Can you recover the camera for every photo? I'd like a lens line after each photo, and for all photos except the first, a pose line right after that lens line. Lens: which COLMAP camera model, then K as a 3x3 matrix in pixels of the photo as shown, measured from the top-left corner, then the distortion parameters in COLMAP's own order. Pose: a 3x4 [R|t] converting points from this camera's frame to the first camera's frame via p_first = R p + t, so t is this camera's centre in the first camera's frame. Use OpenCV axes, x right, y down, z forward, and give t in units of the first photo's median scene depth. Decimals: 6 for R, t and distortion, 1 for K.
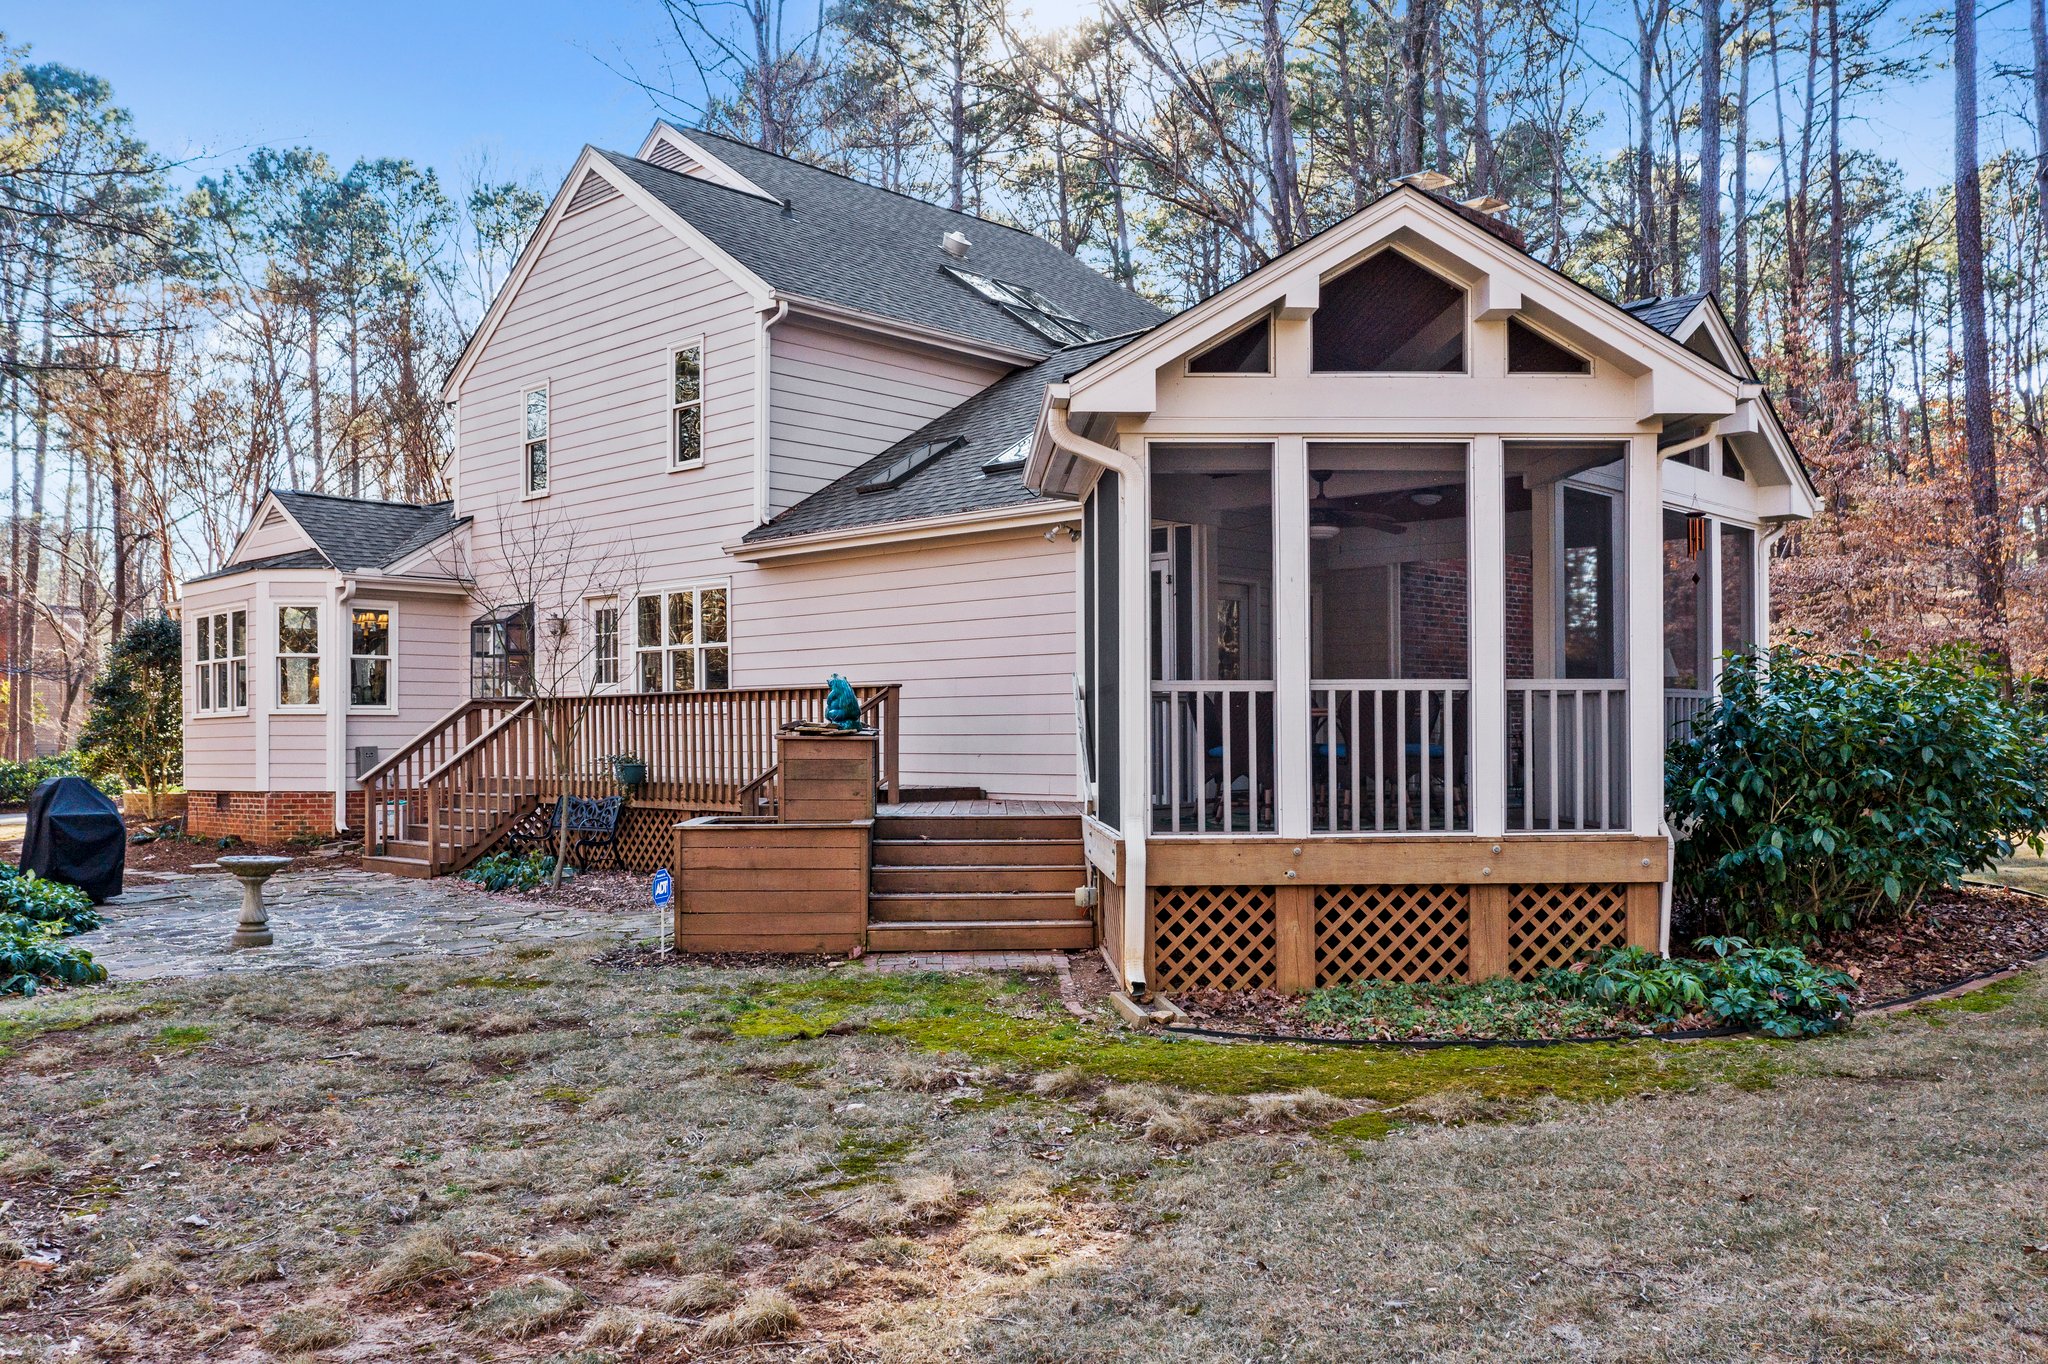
lens RADIAL K [[1660.4, 0, 1031.3], [0, 1660.4, 704.4], [0, 0, 1]] dist [-0.008486, -0.003593]
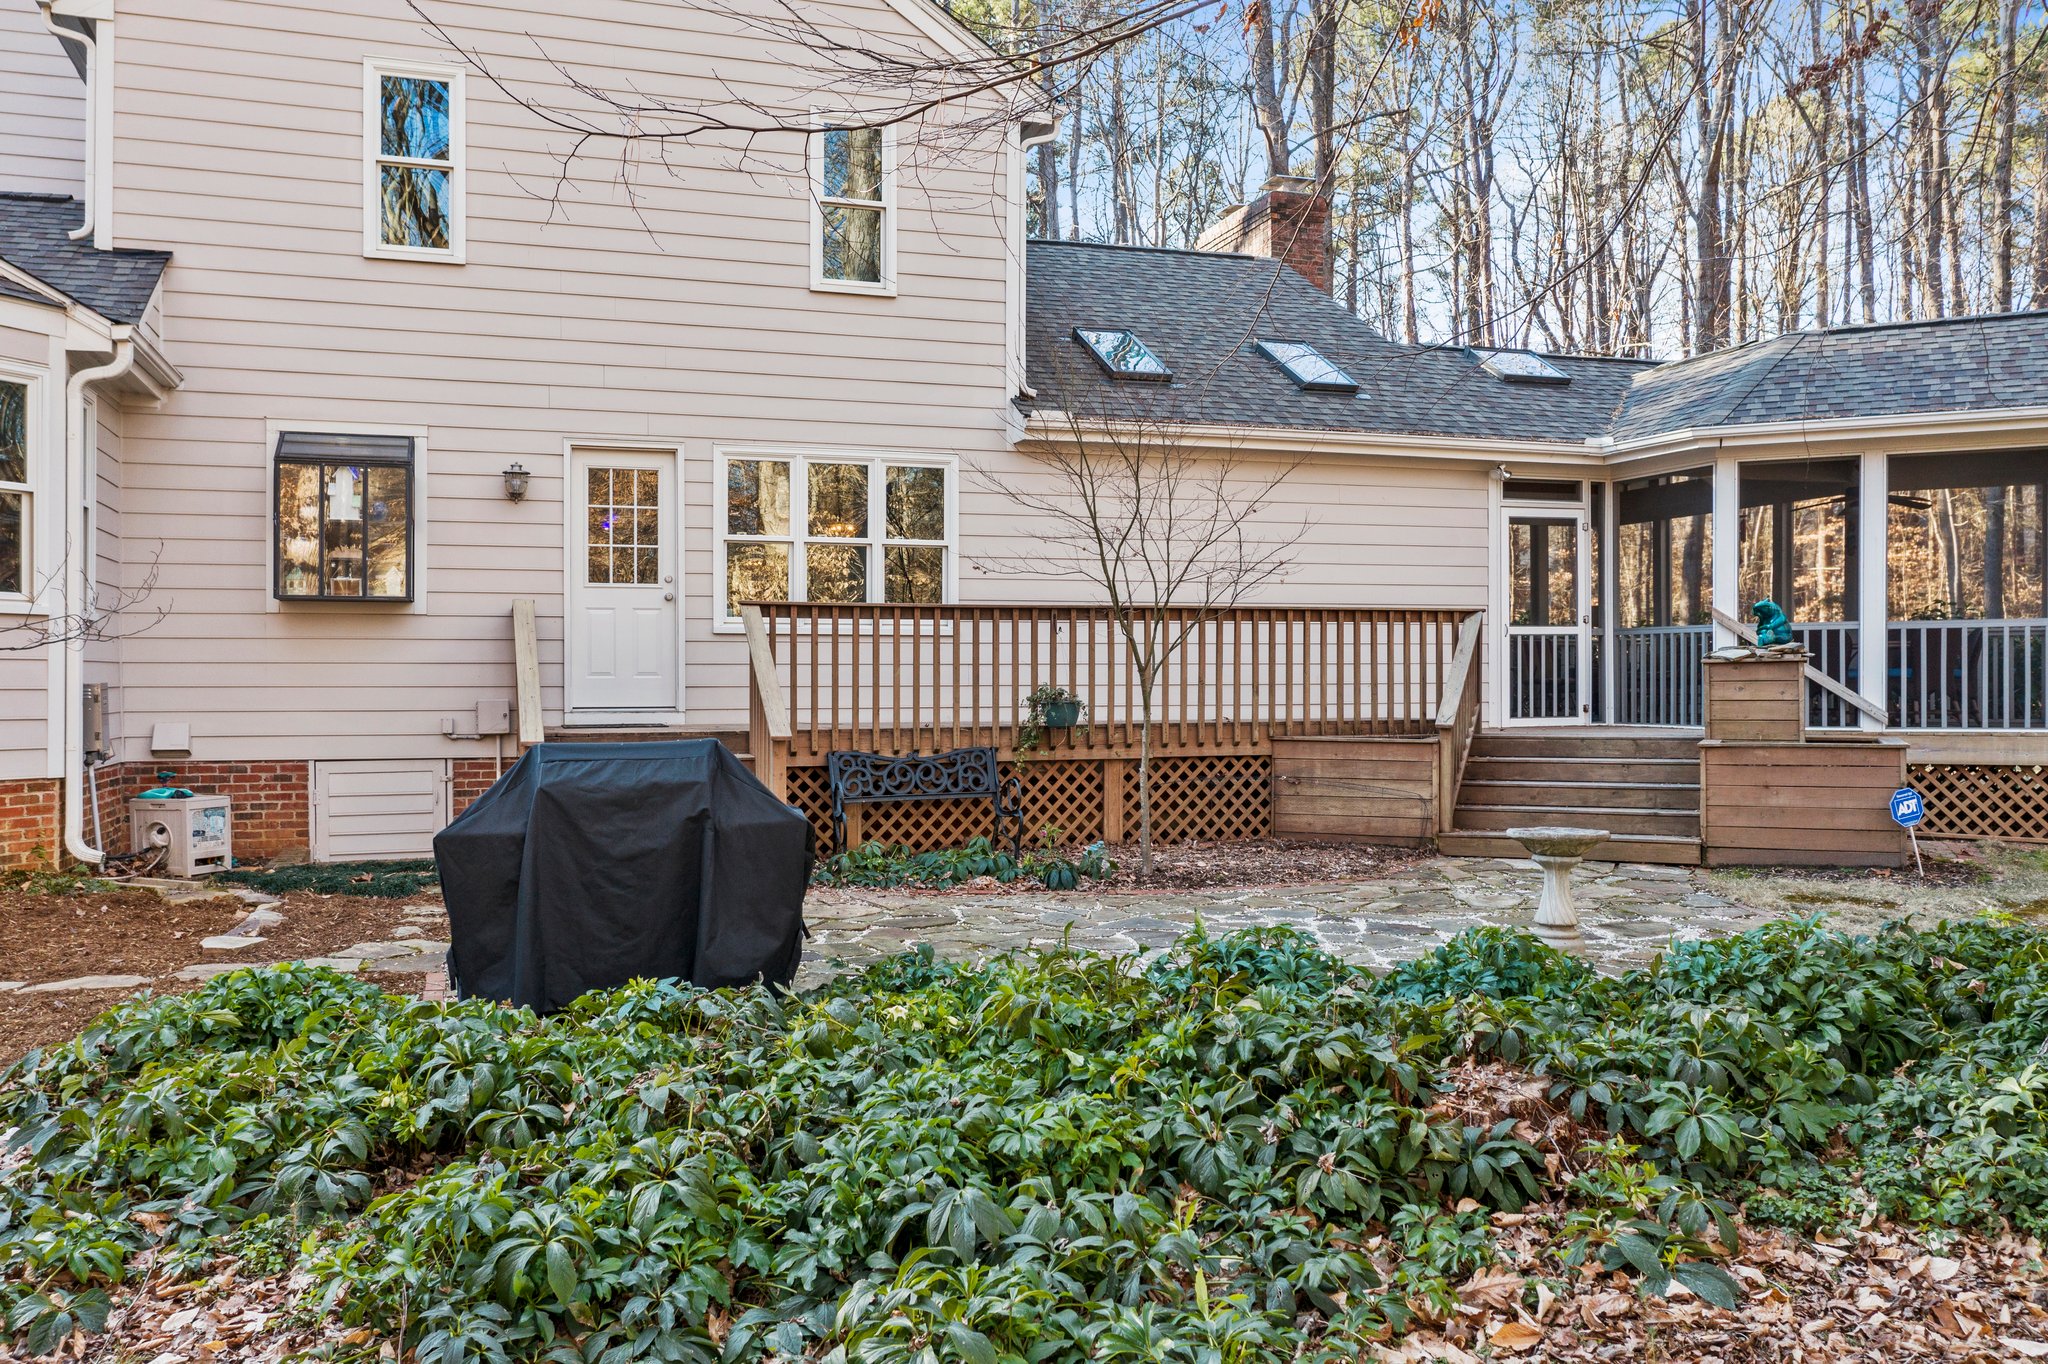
lens RADIAL K [[1710.2, 0, 1070.4], [0, 1710.2, 712.6], [0, 0, 1]] dist [-0.011231, 0.004183]
pose [[0.461088, -0.003752, 0.887347, -0.706688], [-0.005042, 0.999964, 0.006848, 0.028991], [-0.887340, -0.007631, 0.461052, 0.511798]]
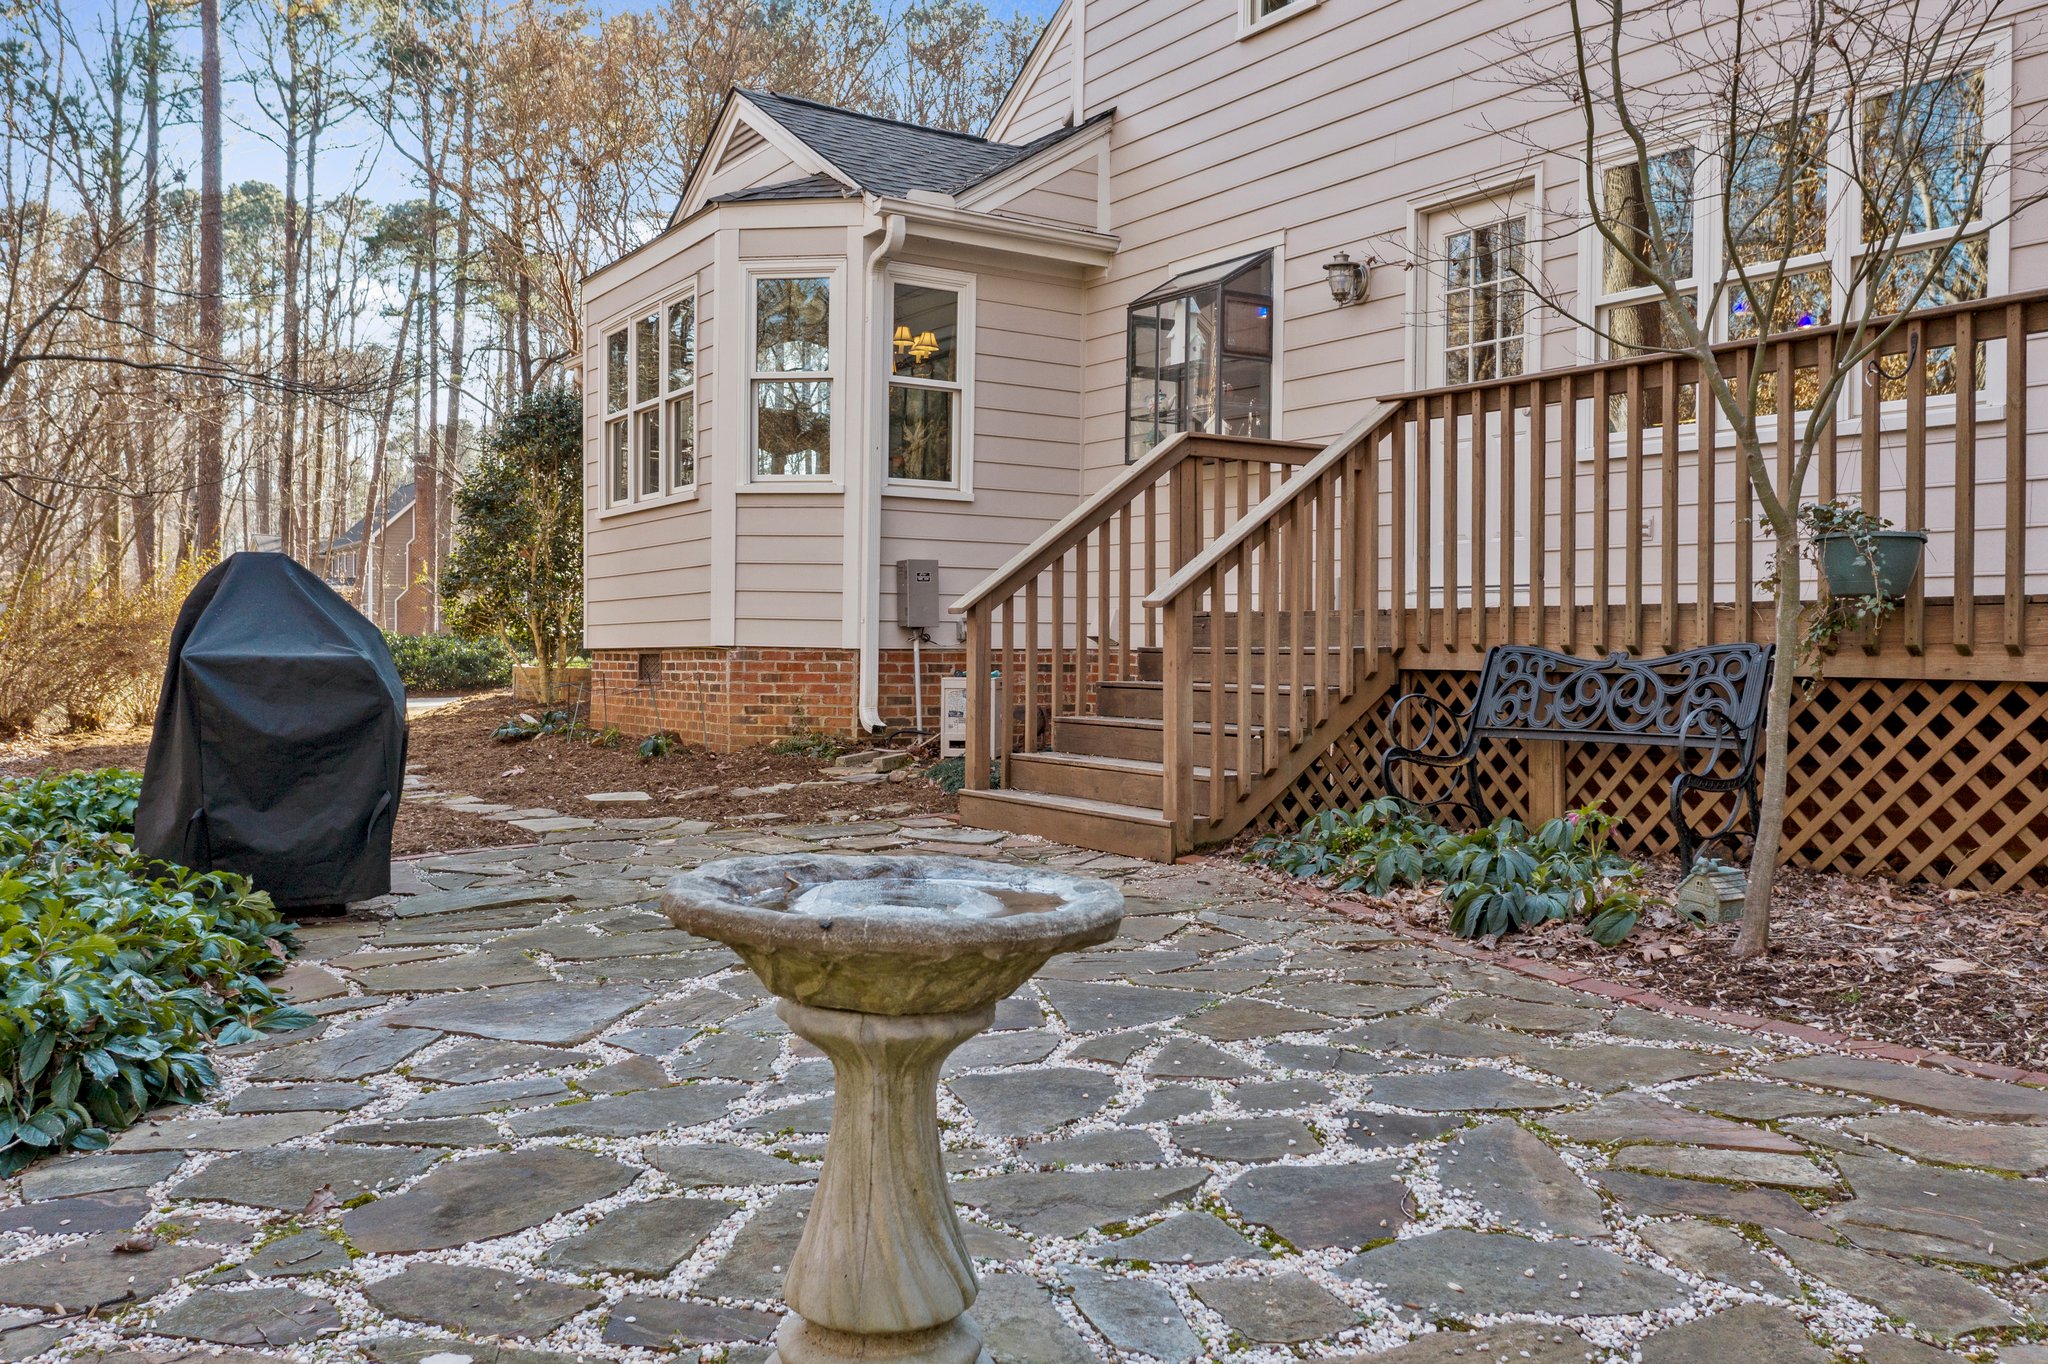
lens RADIAL K [[1712.5, 0, 1022.9], [0, 1712.5, 610.4], [0, 0, 1]] dist [0.002448, 0.004855]
pose [[0.972722, 0.008762, -0.231810, -0.251601], [-0.008943, 0.999960, 0.000269, 0.040236], [0.231804, 0.001811, 0.972761, 0.508447]]
